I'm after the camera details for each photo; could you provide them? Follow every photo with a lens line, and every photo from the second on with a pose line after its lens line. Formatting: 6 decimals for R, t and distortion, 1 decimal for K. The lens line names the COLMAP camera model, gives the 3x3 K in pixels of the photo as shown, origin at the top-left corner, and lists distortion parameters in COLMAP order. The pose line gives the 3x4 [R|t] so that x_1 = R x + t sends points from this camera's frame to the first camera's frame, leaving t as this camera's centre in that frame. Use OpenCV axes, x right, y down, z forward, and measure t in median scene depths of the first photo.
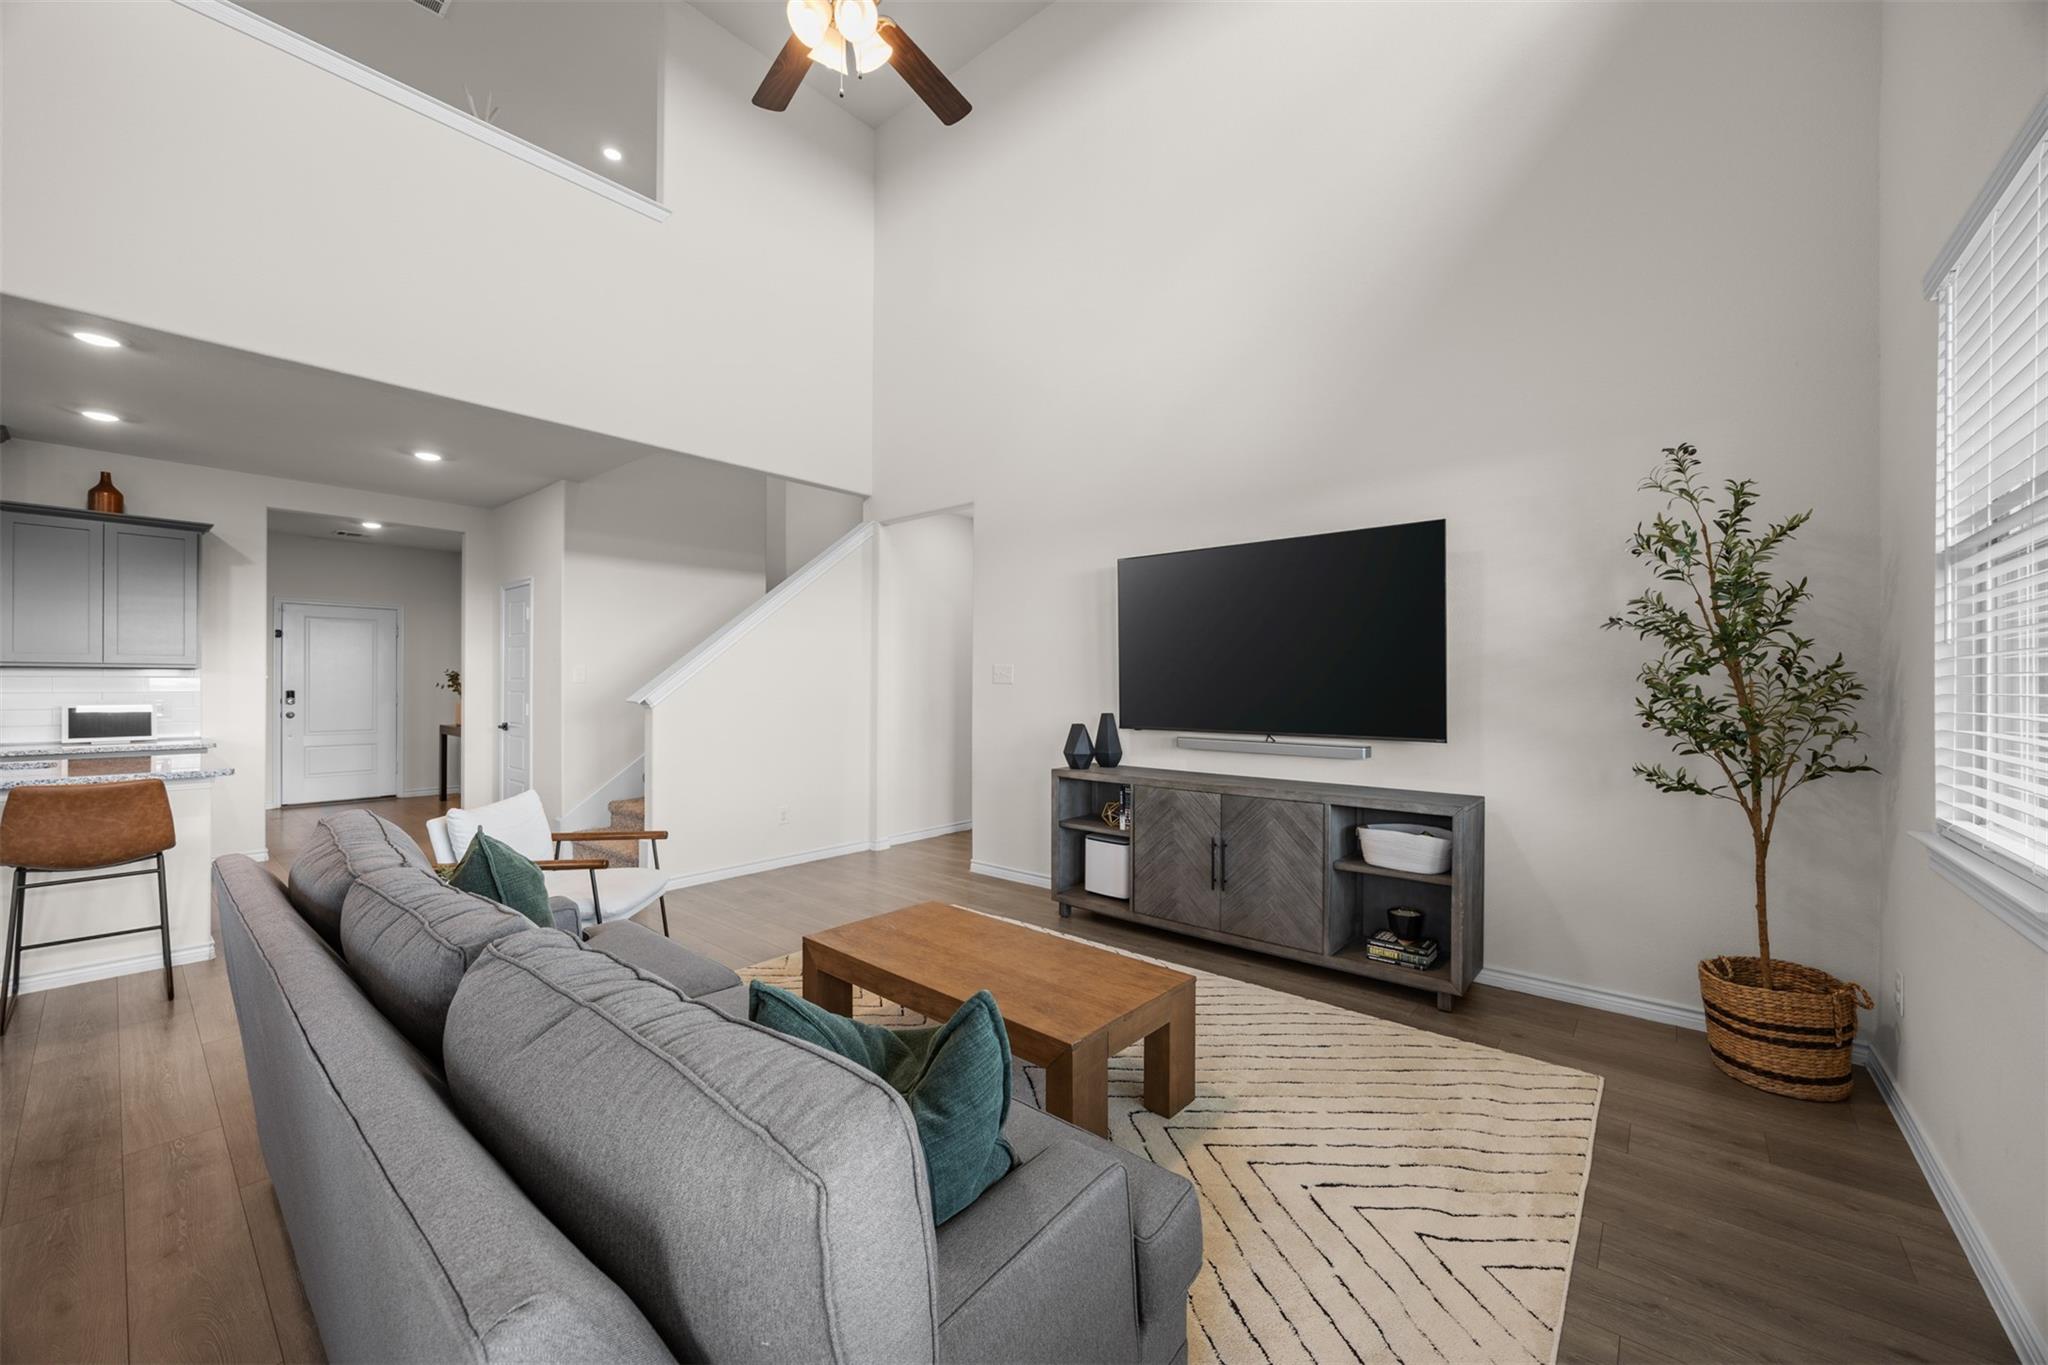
lens RADIAL K [[786.2, 0, 1052.4], [0, 786.2, 673.5], [0, 0, 1]] dist [-0.006683, 0.000316]
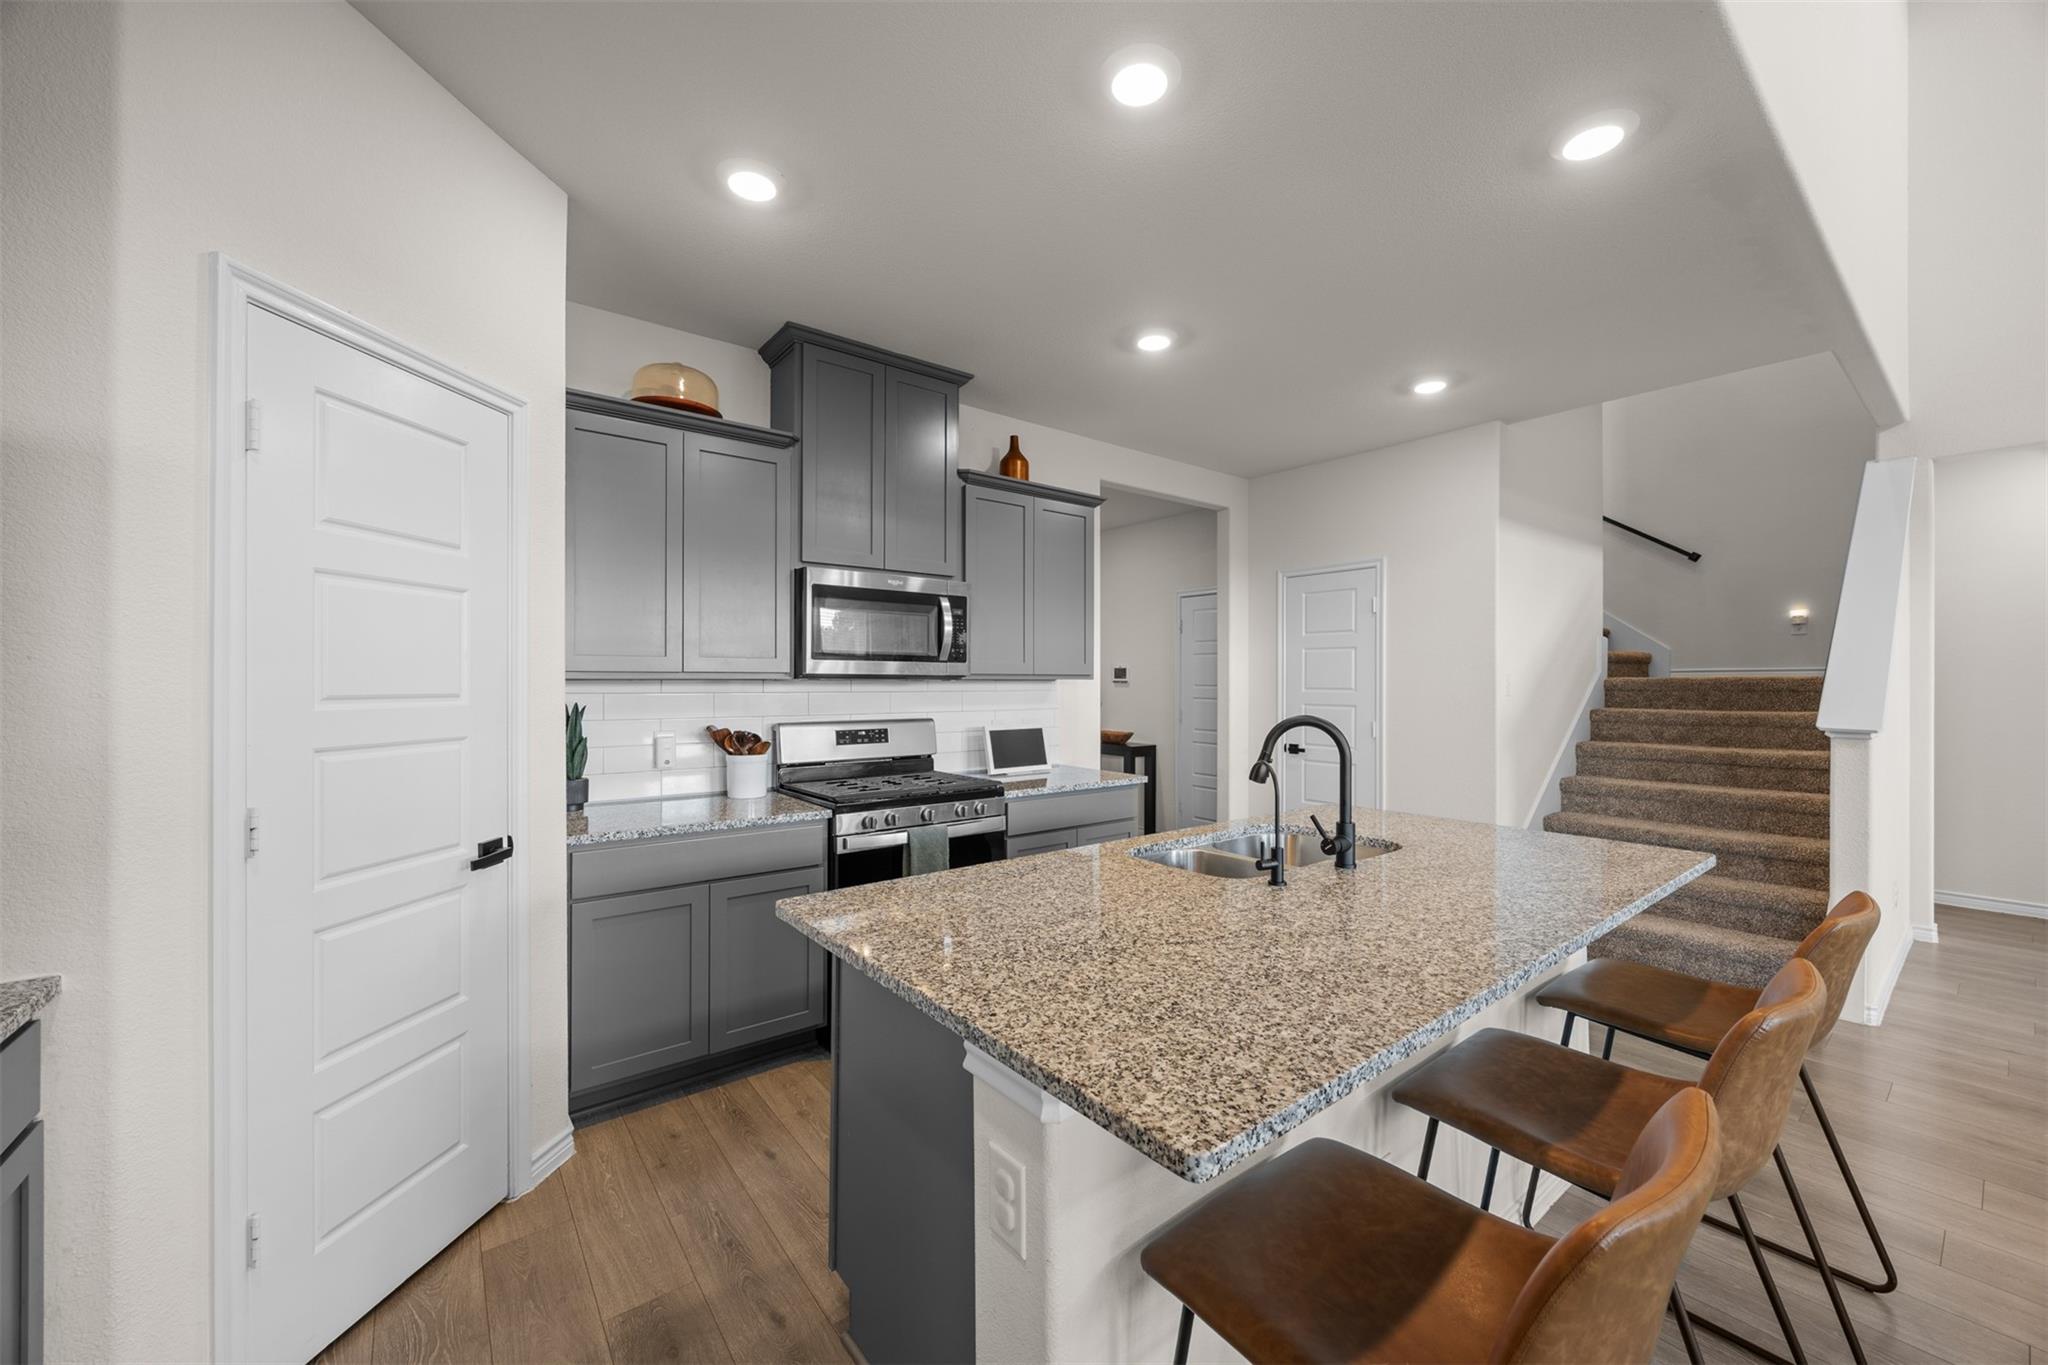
lens RADIAL K [[786.2, 0, 1021.4], [0, 786.2, 685.4], [0, 0, 1]] dist [-0.006683, 0.000316]
pose [[0.977598, -0.001956, -0.210472, -1.163654], [0.005508, 0.999852, 0.016295, -0.016974], [0.210409, -0.017090, 0.977464, 0.236785]]
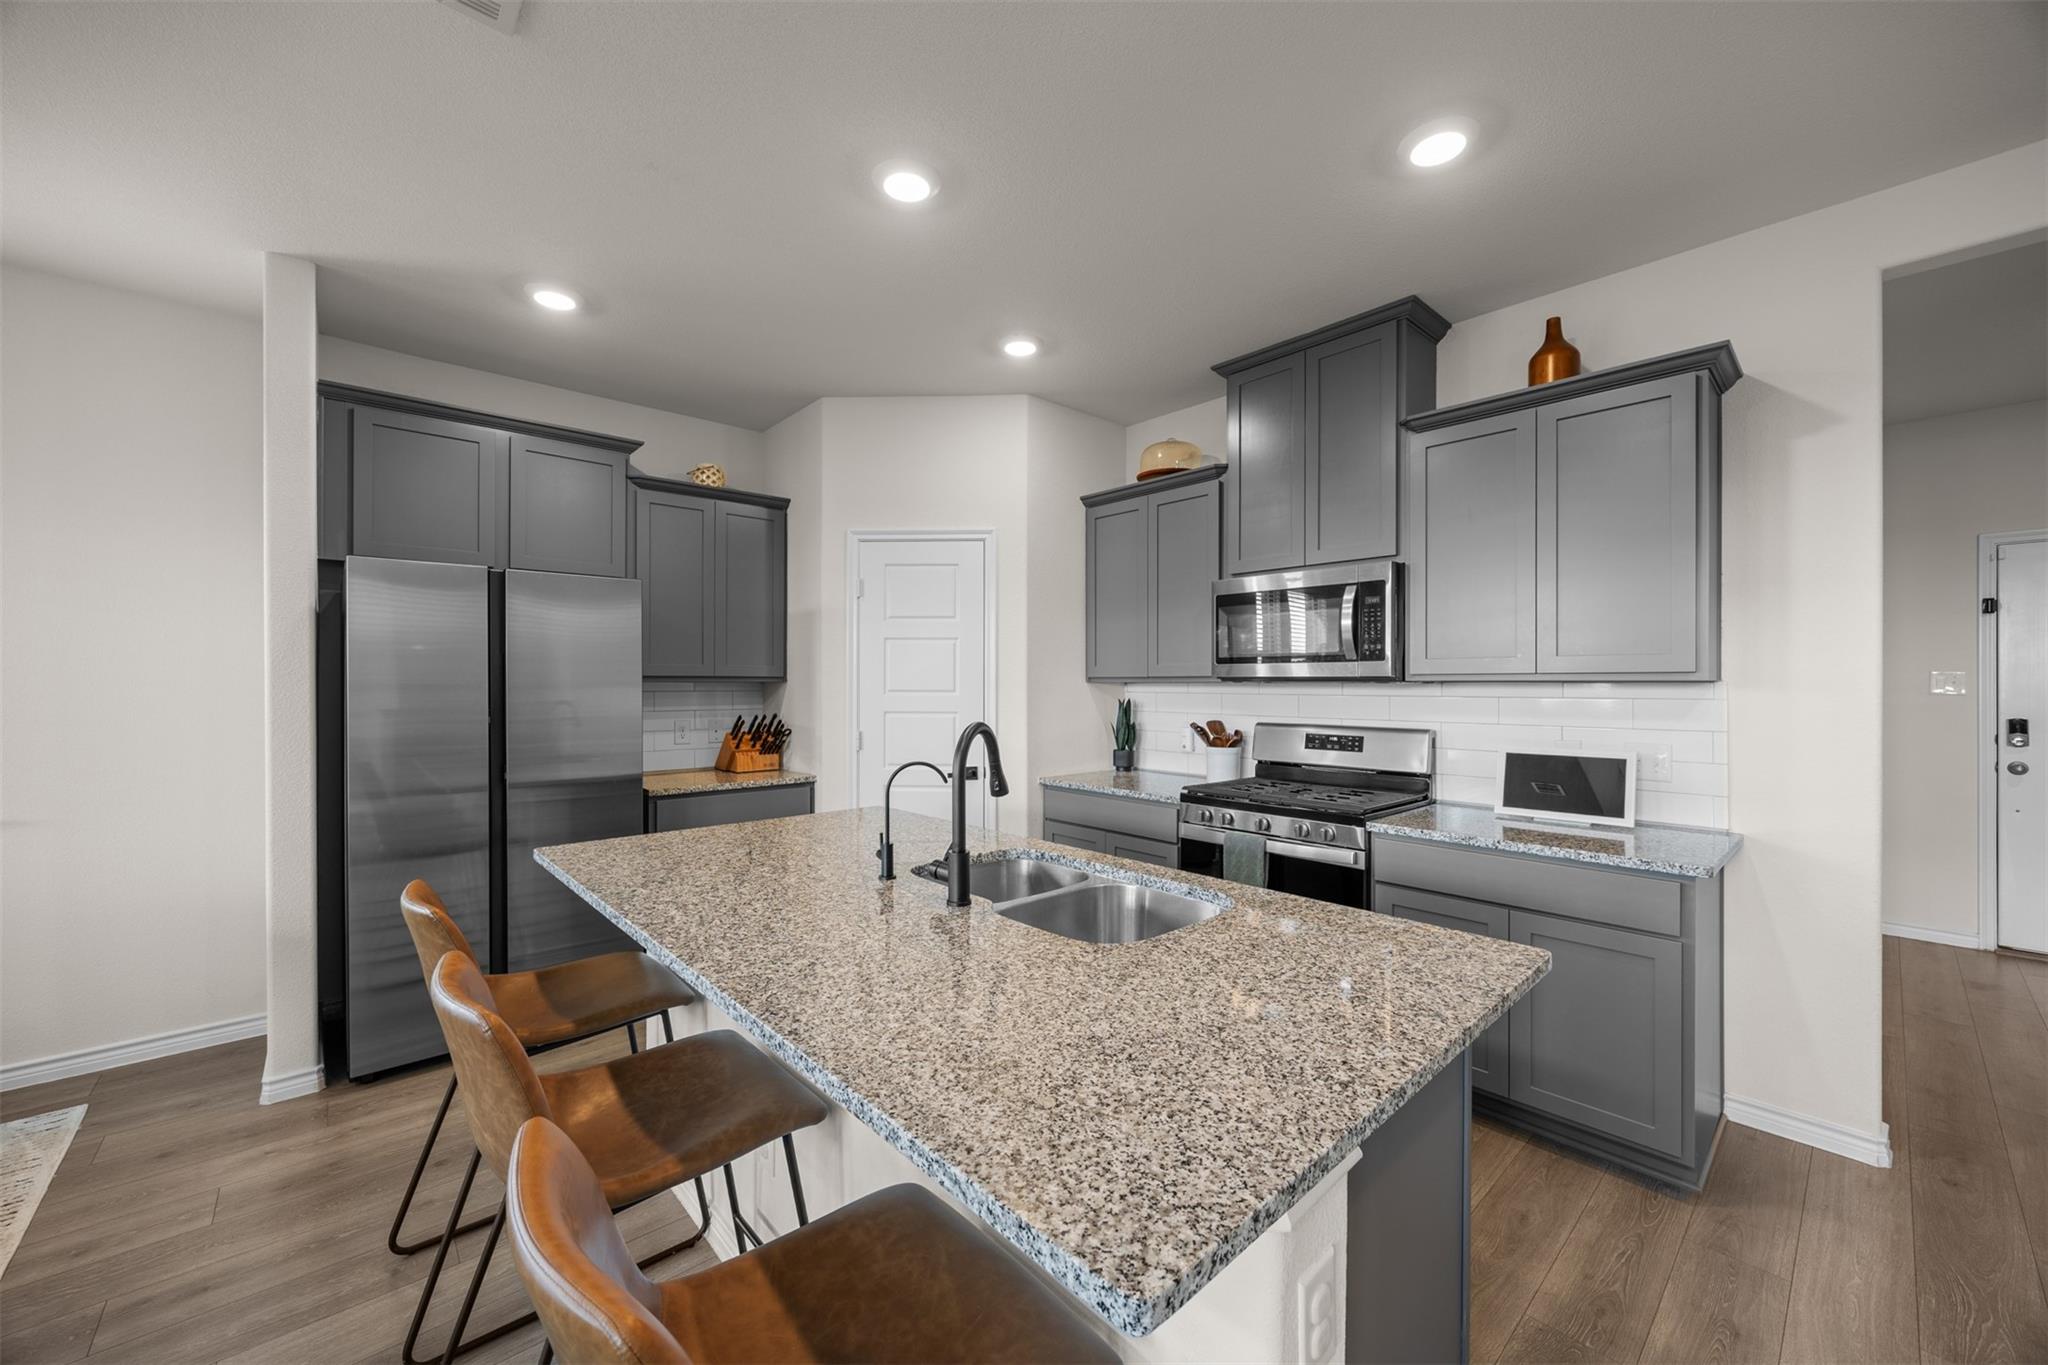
lens RADIAL K [[786.2, 0, 1032.1], [0, 786.2, 689.7], [0, 0, 1]] dist [-0.006683, 0.000316]
pose [[-0.142915, 0.002606, -0.989732, -0.708236], [0.011428, 0.999934, 0.000983, -0.007470], [0.989669, -0.011171, -0.142935, 0.805208]]
